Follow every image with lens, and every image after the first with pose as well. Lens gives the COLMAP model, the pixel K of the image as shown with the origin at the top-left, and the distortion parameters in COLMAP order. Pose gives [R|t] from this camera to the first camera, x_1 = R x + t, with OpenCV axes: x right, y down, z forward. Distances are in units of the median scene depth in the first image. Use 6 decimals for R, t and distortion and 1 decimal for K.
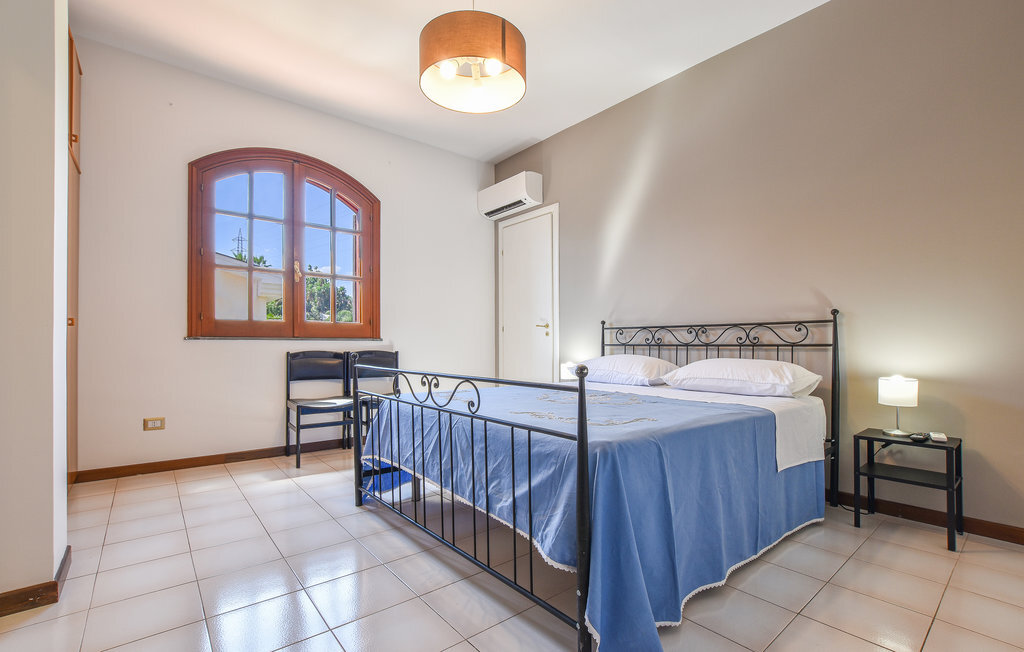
lens RADIAL K [[450.8, 0, 515.1], [0, 450.8, 346.6], [0, 0, 1]] dist [-0.001834, -0.000127]
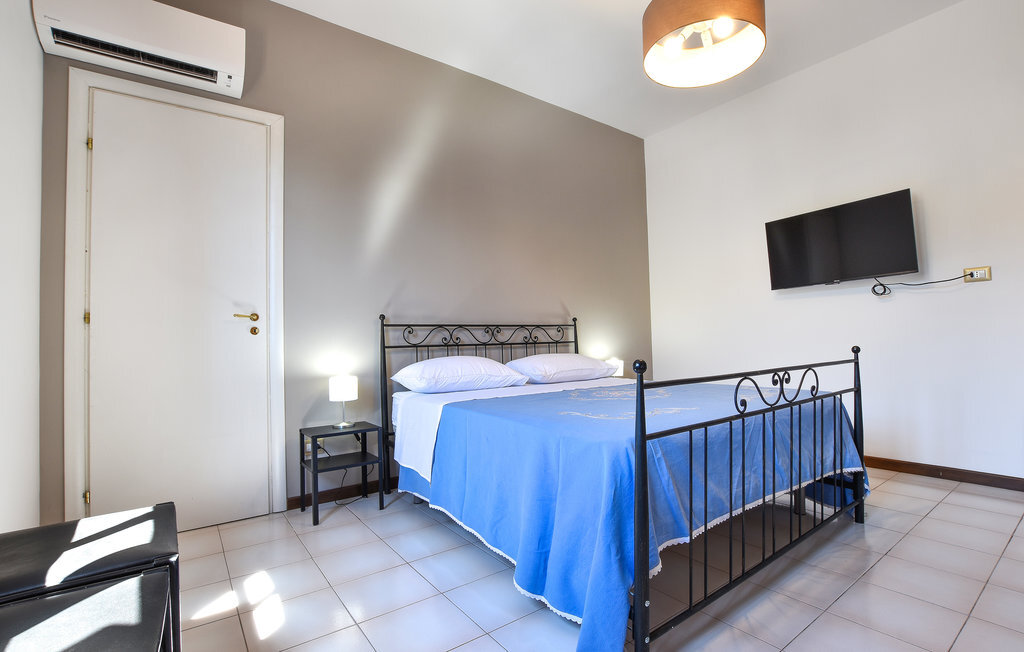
lens RADIAL K [[470.7, 0, 512.0], [0, 470.7, 339.4], [0, 0, 1]] dist [-0.017363, 0.000262]
pose [[0.072617, 0.006210, 0.997341, -0.675084], [0.031097, 0.999480, -0.008488, -0.003474], [-0.996875, 0.031631, 0.072386, 0.866990]]
